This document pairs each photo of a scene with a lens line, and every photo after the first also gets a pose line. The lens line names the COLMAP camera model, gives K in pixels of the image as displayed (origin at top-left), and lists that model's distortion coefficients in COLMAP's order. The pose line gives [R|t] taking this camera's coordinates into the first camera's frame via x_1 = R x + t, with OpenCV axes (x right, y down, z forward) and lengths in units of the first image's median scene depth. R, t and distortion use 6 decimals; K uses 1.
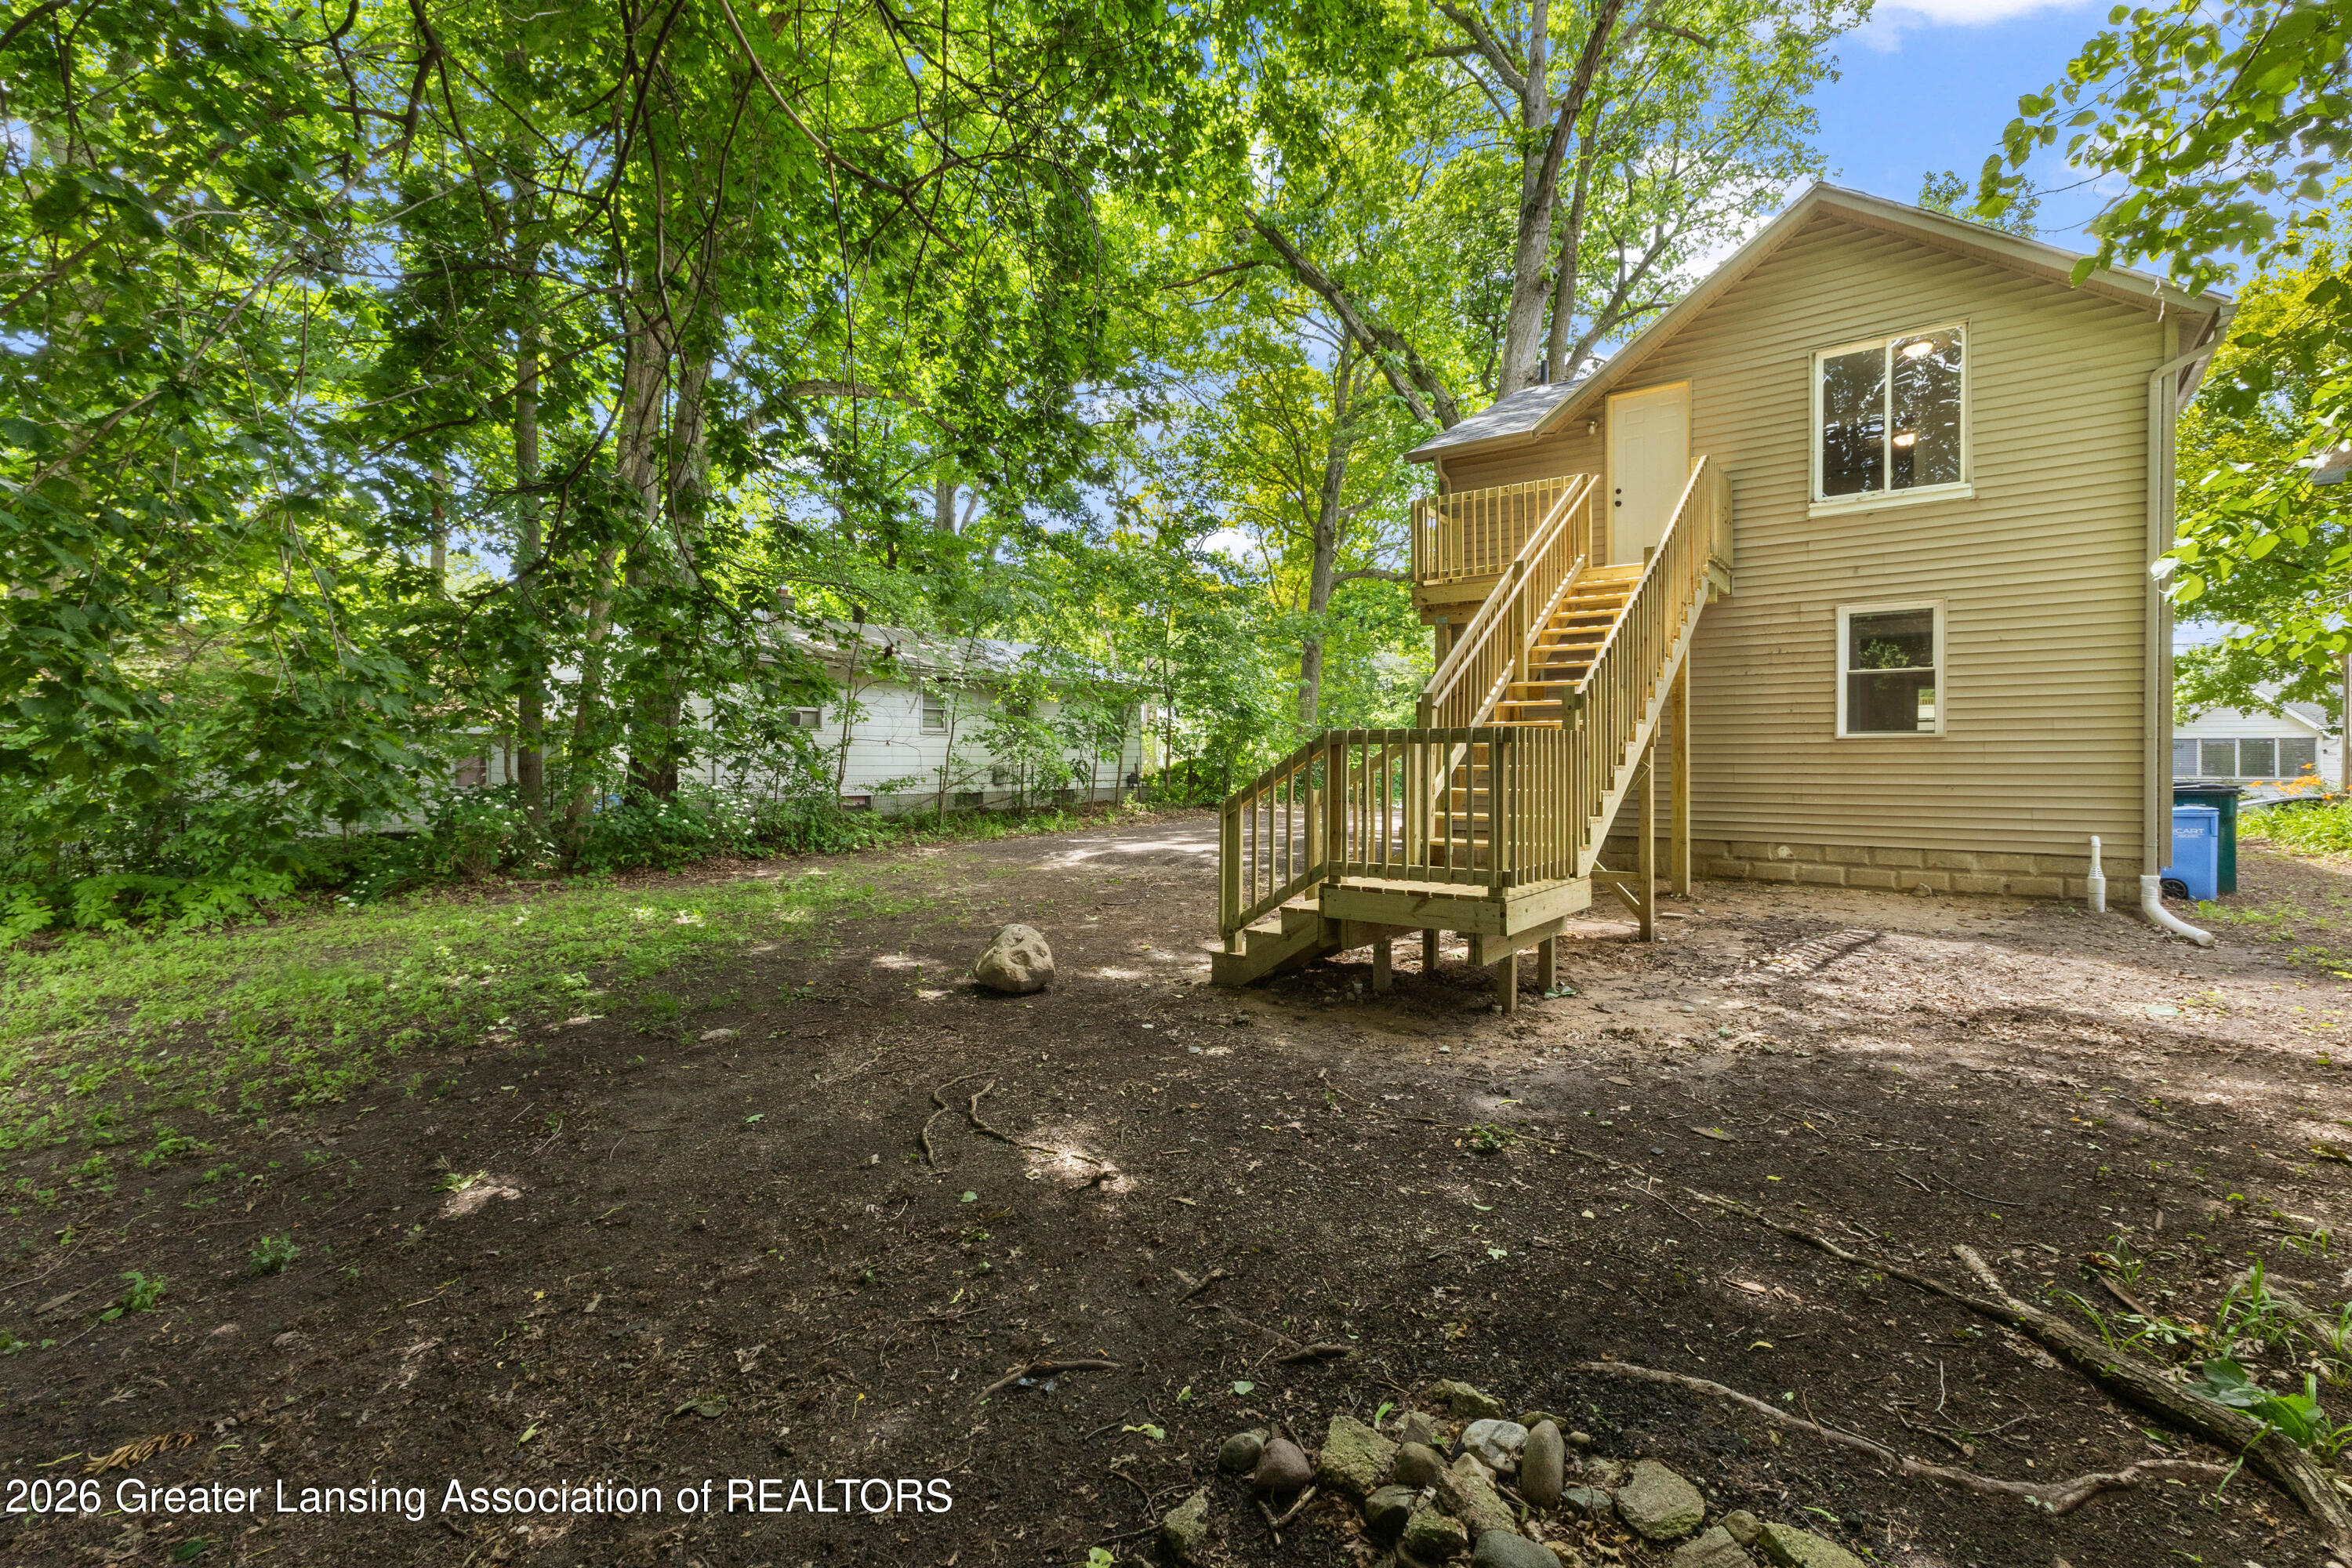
lens RADIAL K [[1056.9, 0, 1185.4], [0, 1056.9, 776.0], [0, 0, 1]] dist [0.000781, -0.000174]
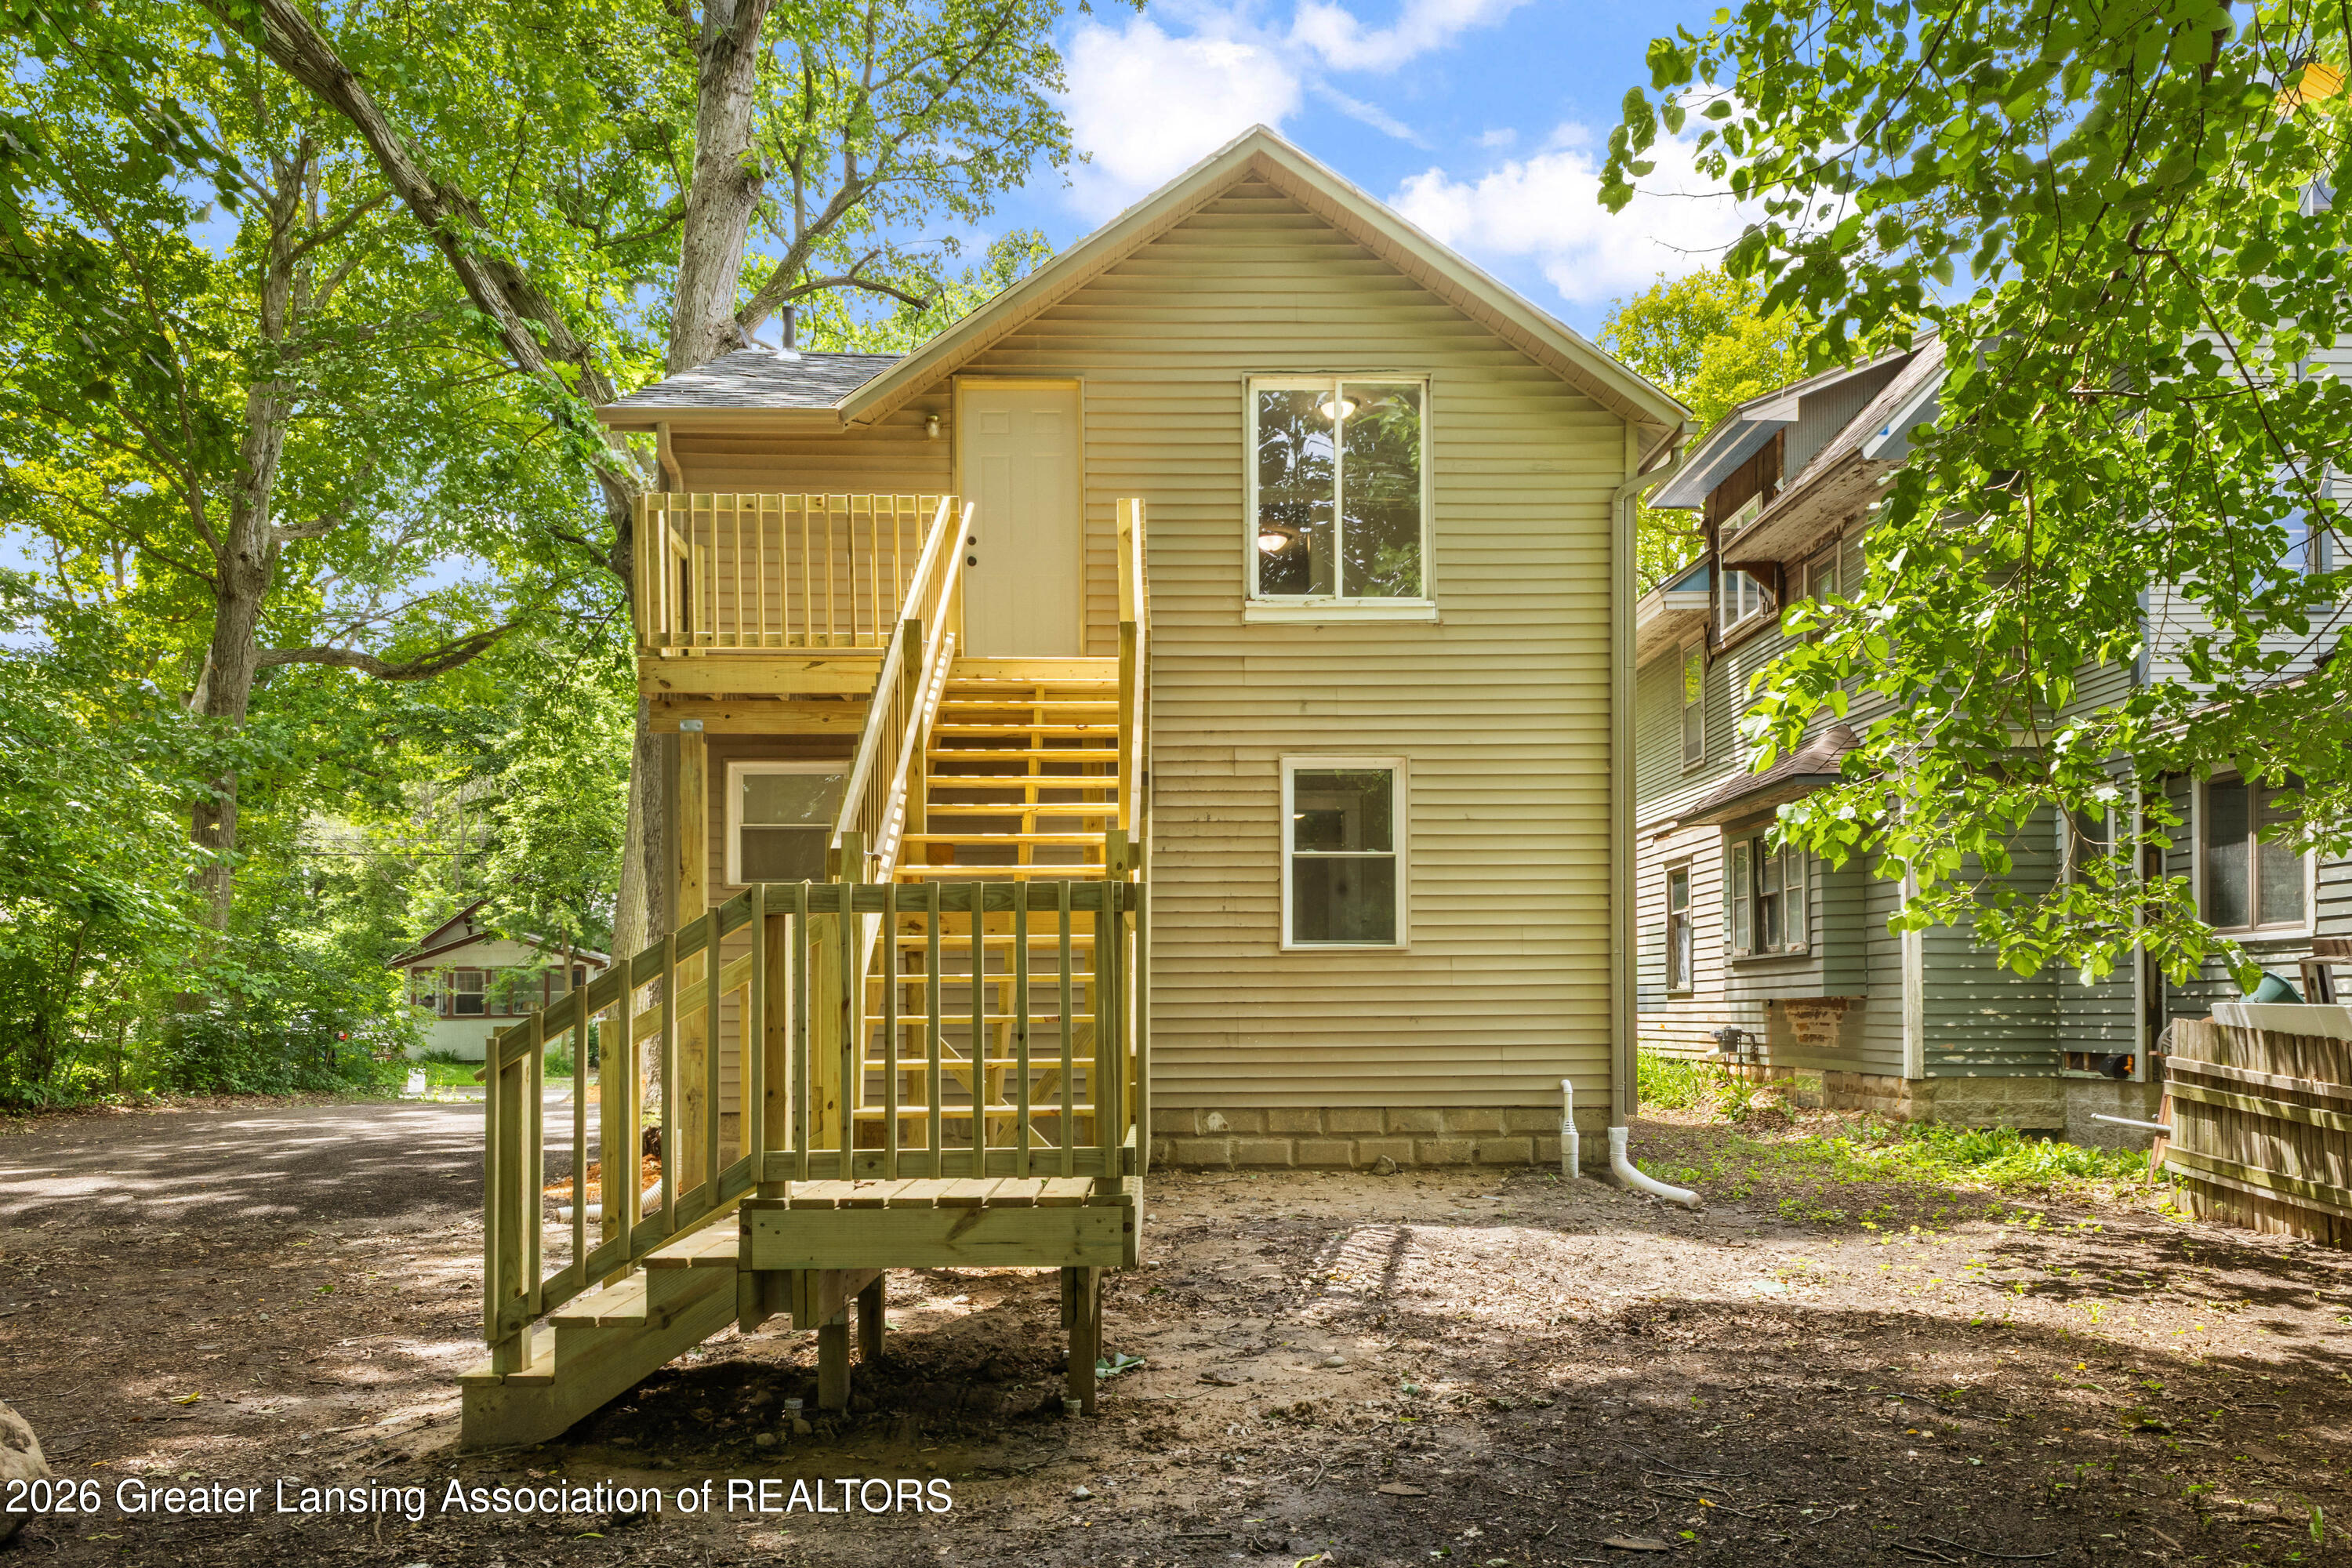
lens RADIAL K [[1747.6, 0, 1176.0], [0, 1747.6, 1015.6], [0, 0, 1]] dist [0.047151, -0.079918]
pose [[0.779732, -0.003693, 0.626103, -0.159186], [0.015758, 0.999782, -0.013727, 0.023092], [-0.625915, 0.020570, 0.779620, 0.182848]]
